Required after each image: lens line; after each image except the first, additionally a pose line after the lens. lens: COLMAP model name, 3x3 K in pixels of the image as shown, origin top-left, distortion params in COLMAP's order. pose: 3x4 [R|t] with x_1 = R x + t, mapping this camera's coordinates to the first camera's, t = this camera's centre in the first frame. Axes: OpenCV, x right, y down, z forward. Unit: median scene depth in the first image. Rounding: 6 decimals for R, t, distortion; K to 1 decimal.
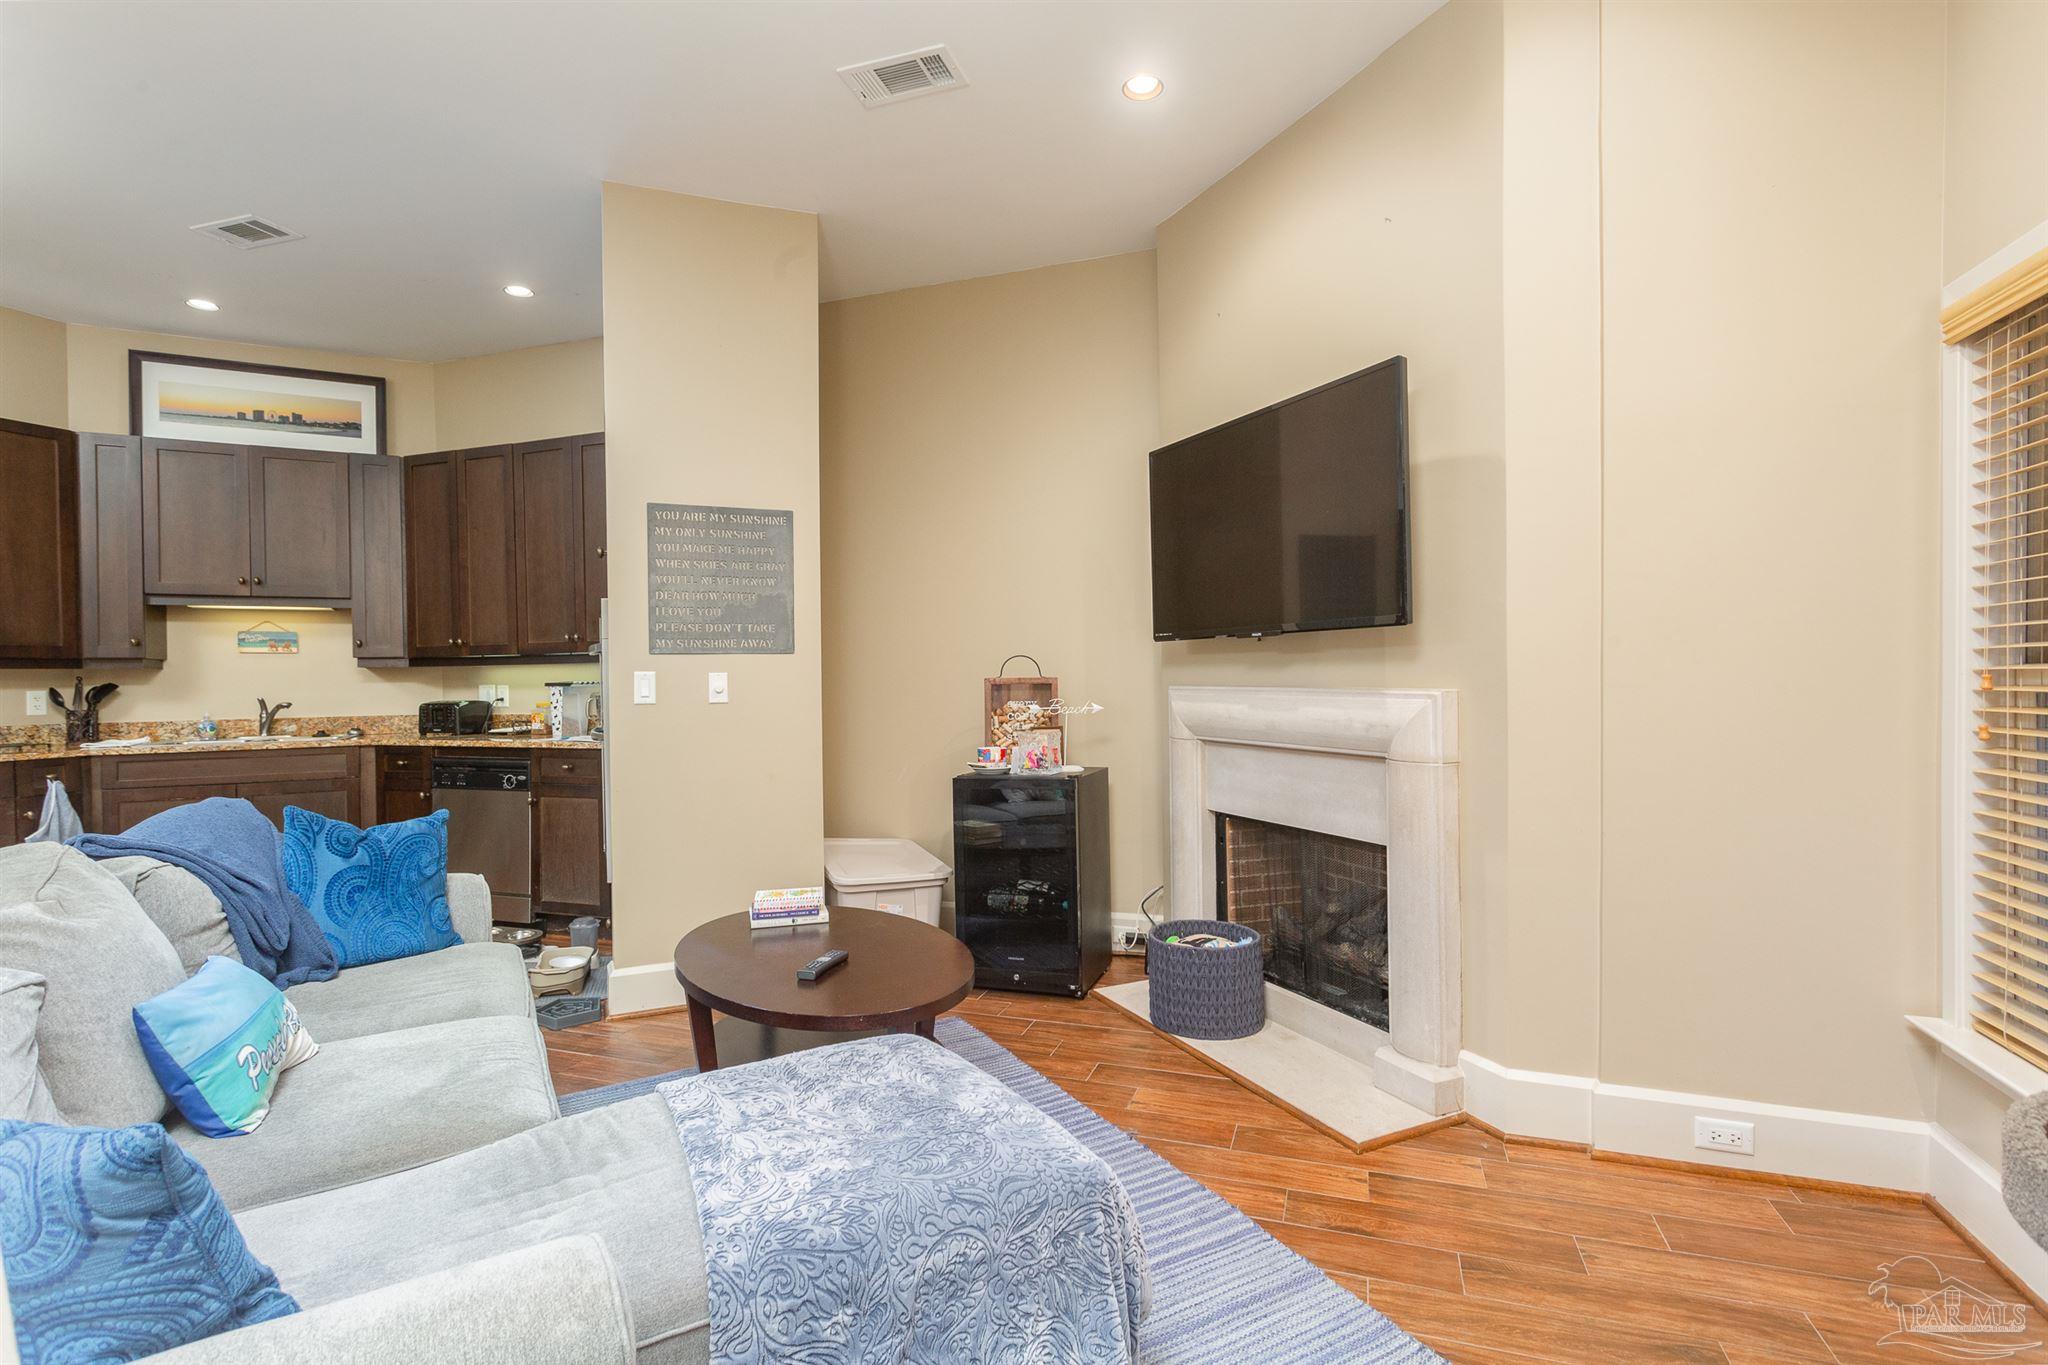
lens RADIAL K [[971.3, 0, 1011.1], [0, 971.3, 677.9], [0, 0, 1]] dist [0.004894, -0.002400]
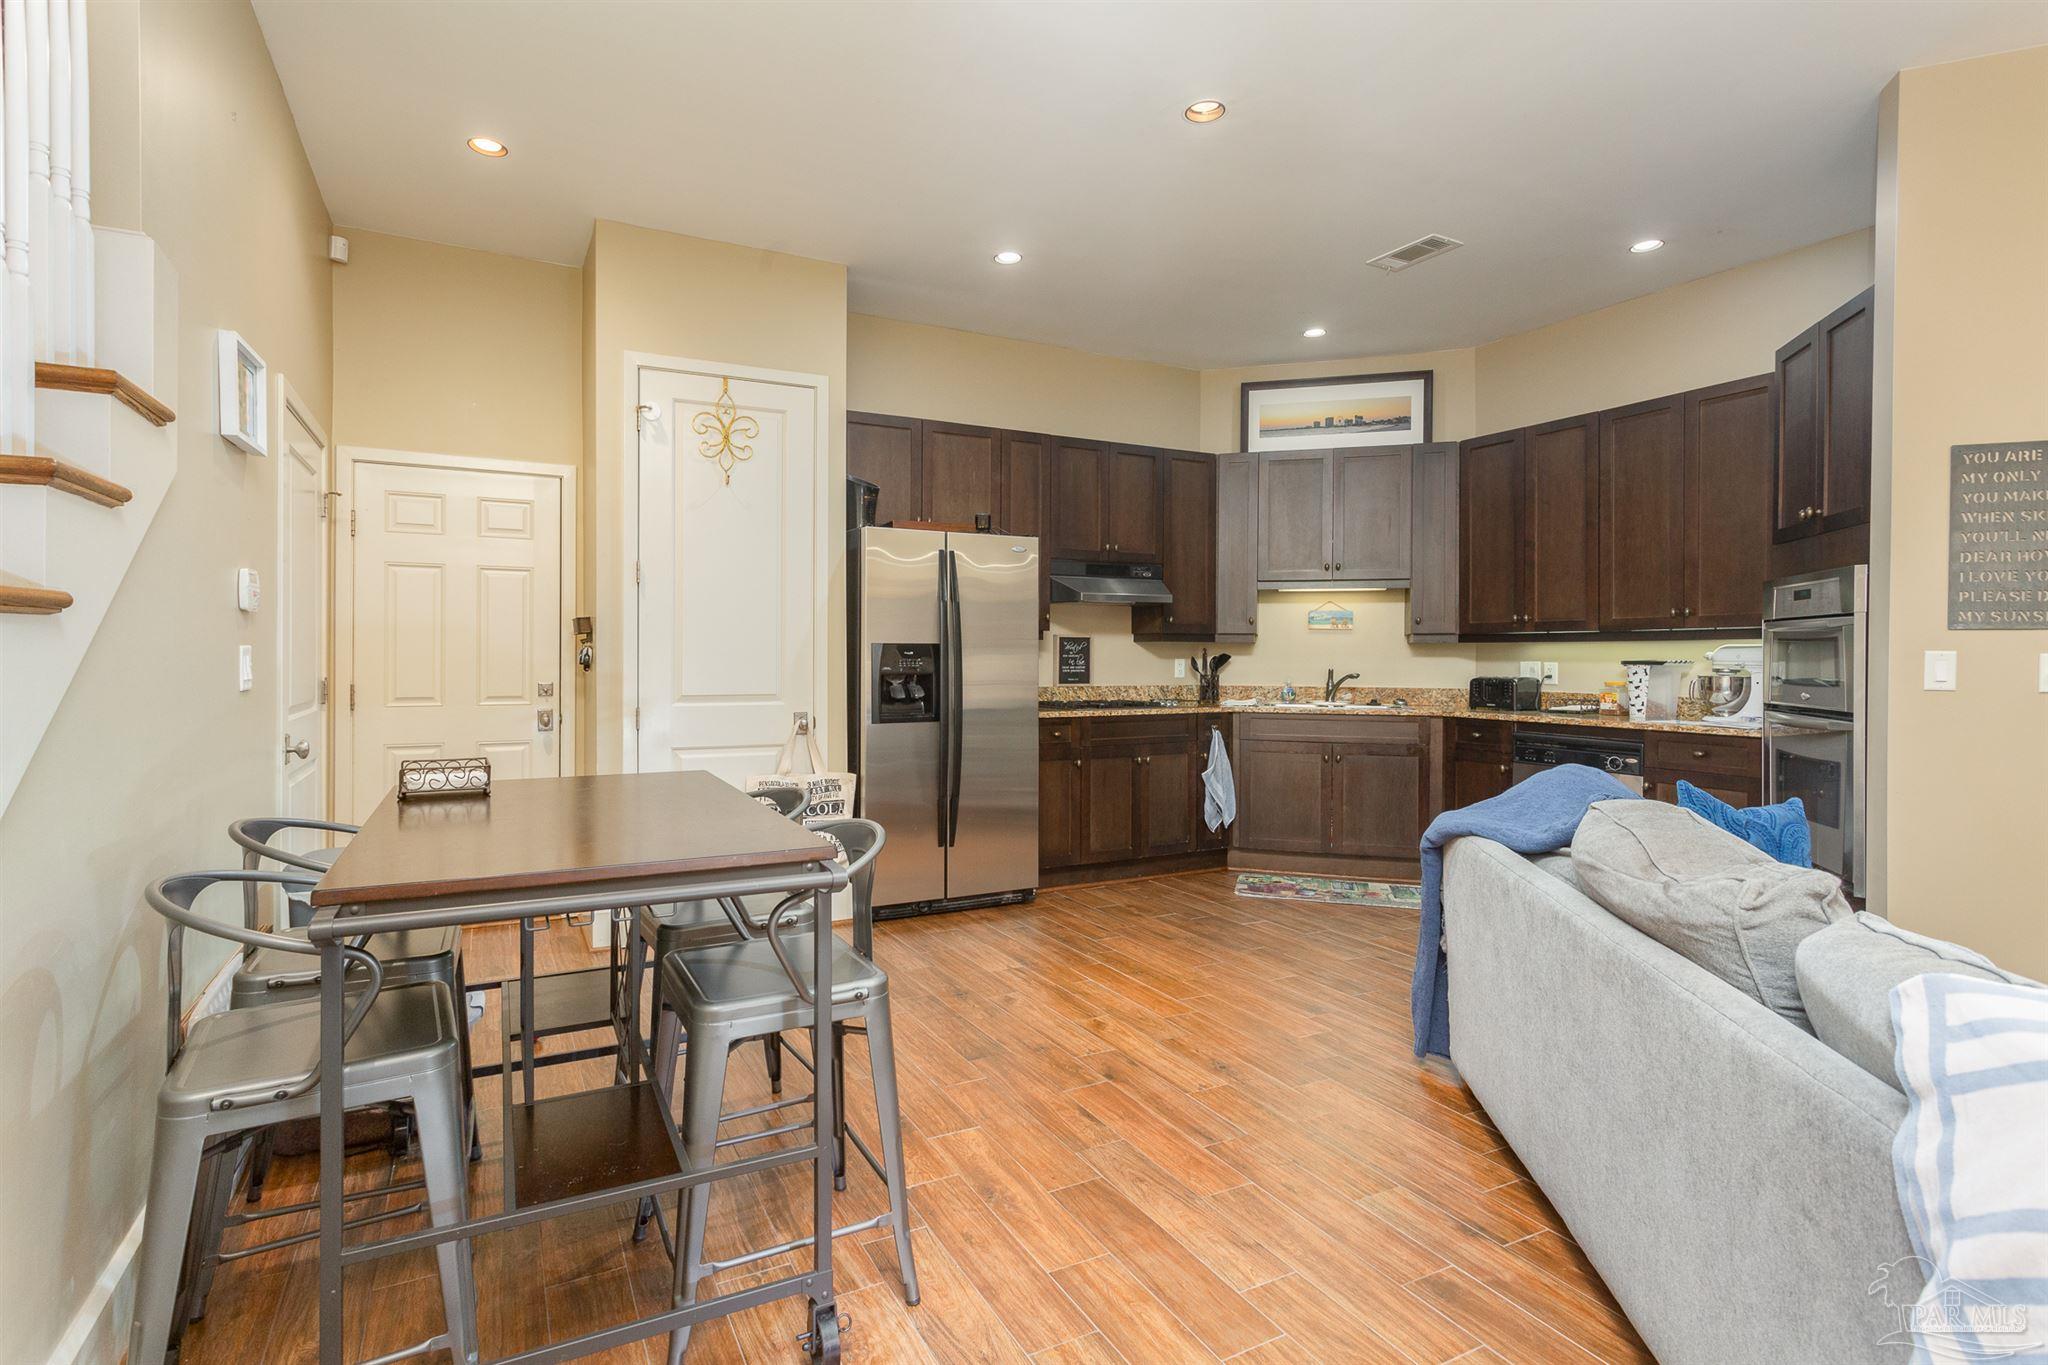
lens RADIAL K [[971.3, 0, 974.4], [0, 971.3, 659.2], [0, 0, 1]] dist [0.004894, -0.002400]
pose [[0.716047, 0.020519, -0.697750, -0.277064], [-0.017482, 0.999781, 0.011460, 0.003676], [0.697833, 0.003992, 0.716249, -0.115160]]
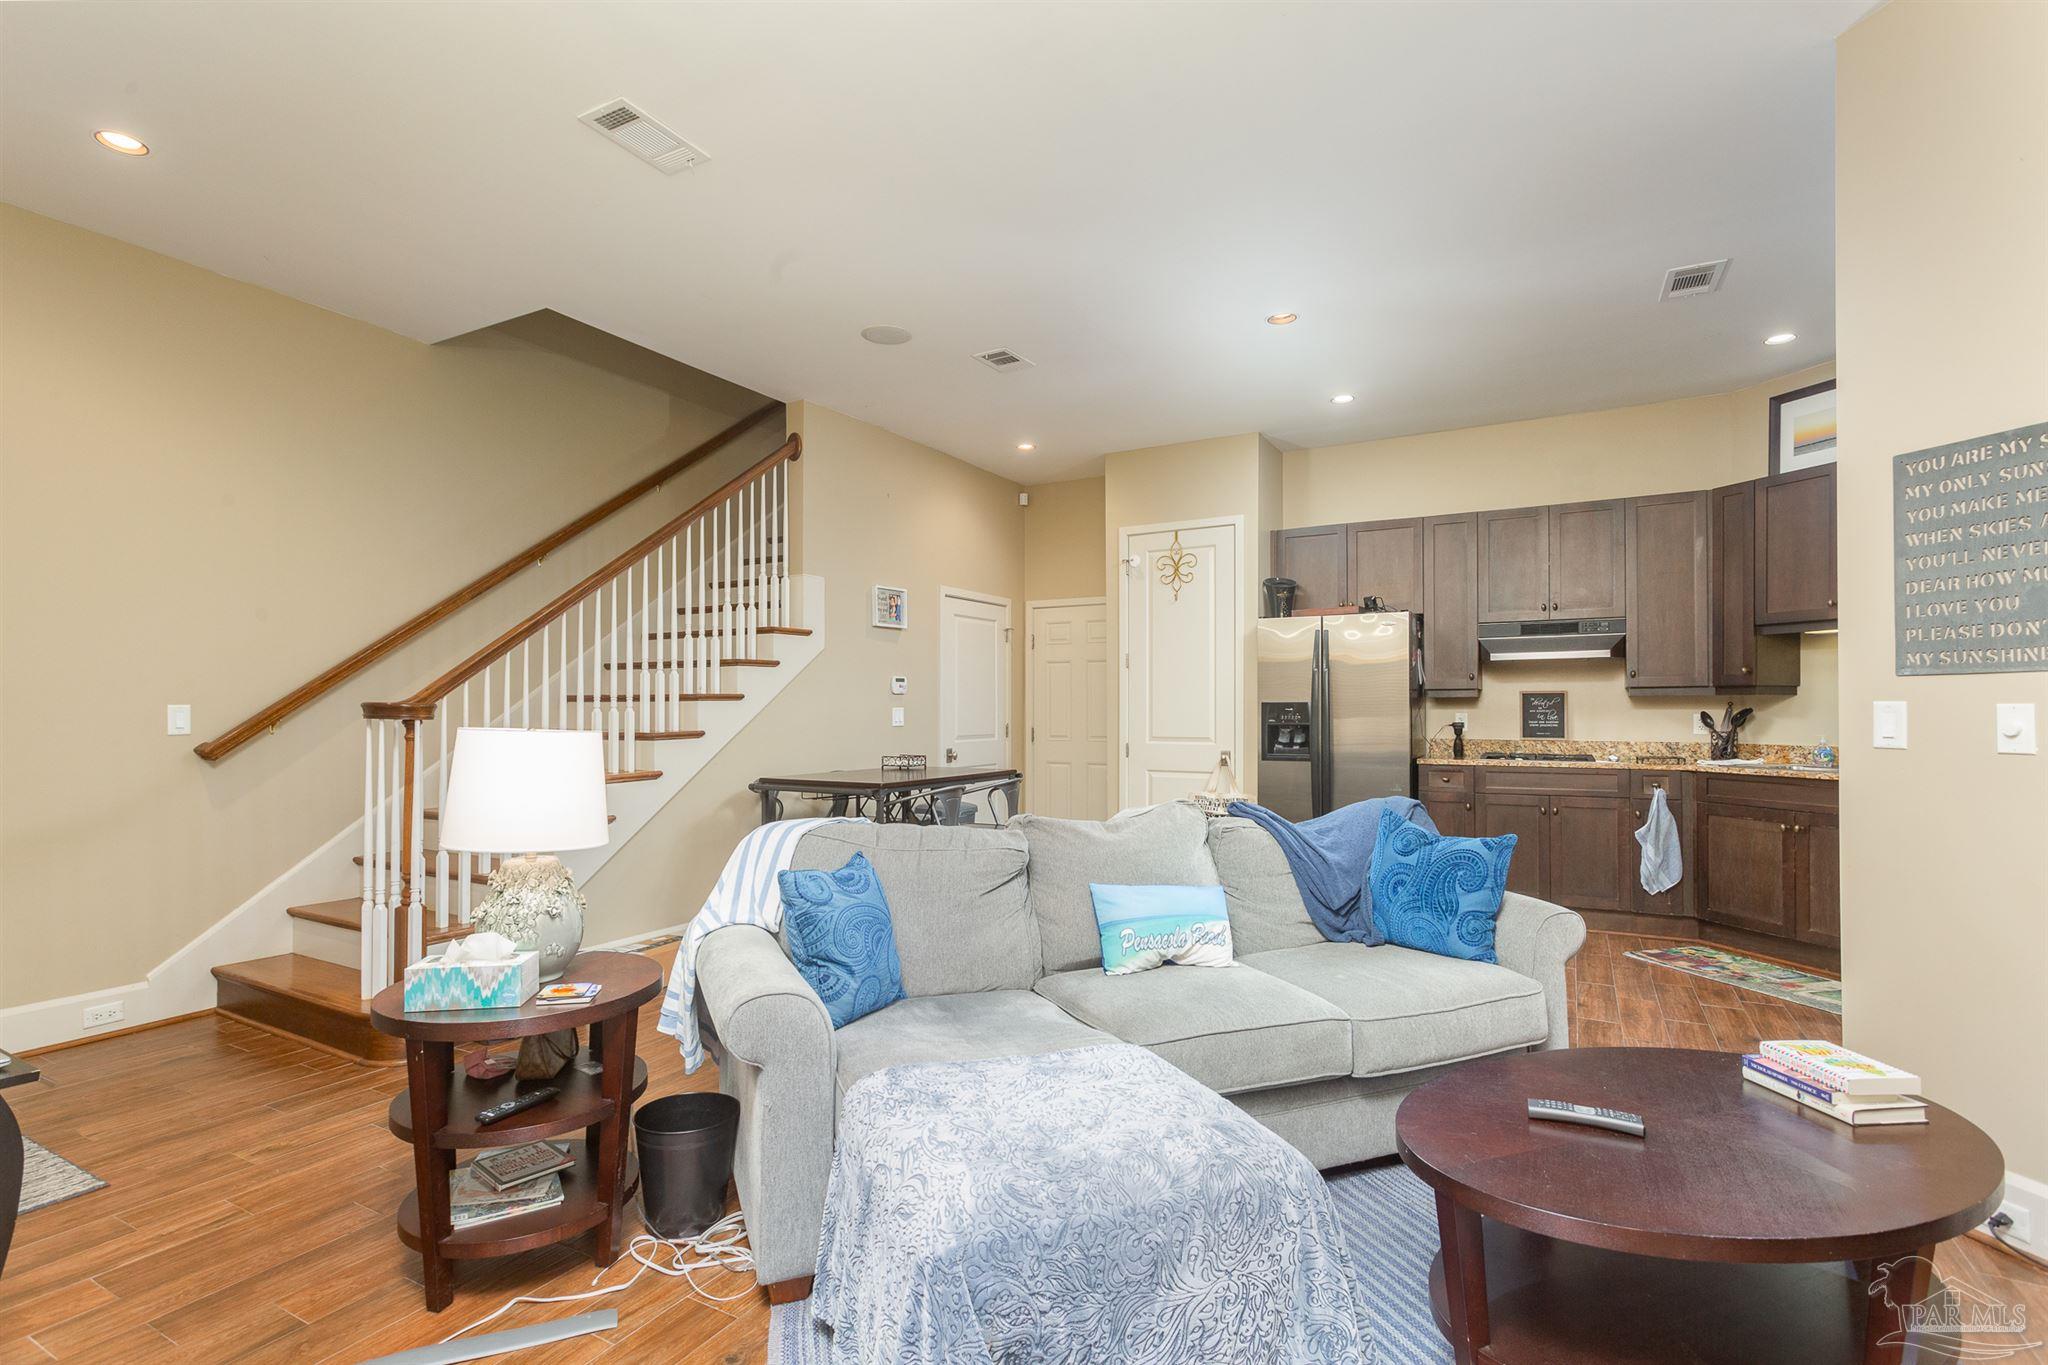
lens RADIAL K [[971.3, 0, 1024.8], [0, 971.3, 703.4], [0, 0, 1]] dist [0.004894, -0.002400]
pose [[-0.165482, 0.007007, -0.986188, 0.292658], [-0.000801, 0.999973, 0.007240, -0.006769], [0.986213, 0.001988, -0.165472, 0.362448]]
